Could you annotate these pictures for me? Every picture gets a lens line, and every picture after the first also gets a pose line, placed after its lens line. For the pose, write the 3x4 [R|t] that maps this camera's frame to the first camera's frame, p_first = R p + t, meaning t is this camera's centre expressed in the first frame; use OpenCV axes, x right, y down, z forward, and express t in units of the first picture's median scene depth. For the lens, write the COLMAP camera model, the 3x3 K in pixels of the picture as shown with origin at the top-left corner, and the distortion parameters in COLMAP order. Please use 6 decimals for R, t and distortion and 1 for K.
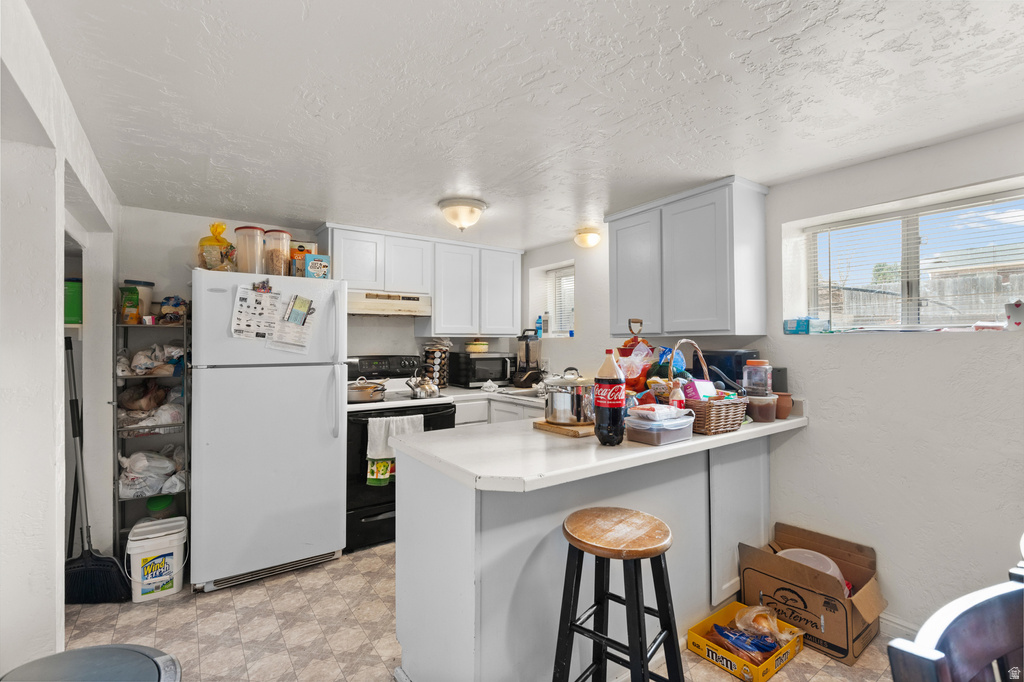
lens RADIAL K [[476.1, 0, 508.0], [0, 476.1, 340.5], [0, 0, 1]] dist [-0.000089, -0.002293]
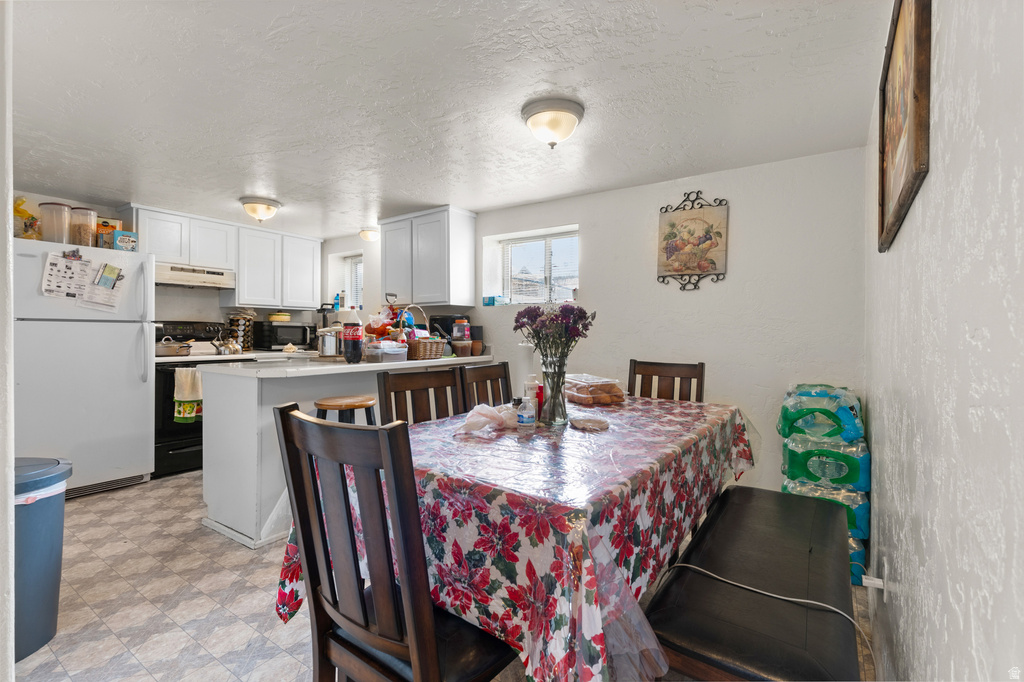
lens RADIAL K [[476.1, 0, 519.3], [0, 476.1, 339.9], [0, 0, 1]] dist [-0.000089, -0.002293]
pose [[0.934258, 0.003056, 0.356584, 0.100130], [-0.009573, 0.999818, 0.016511, 0.063663], [-0.356468, -0.018839, 0.934117, -0.473091]]
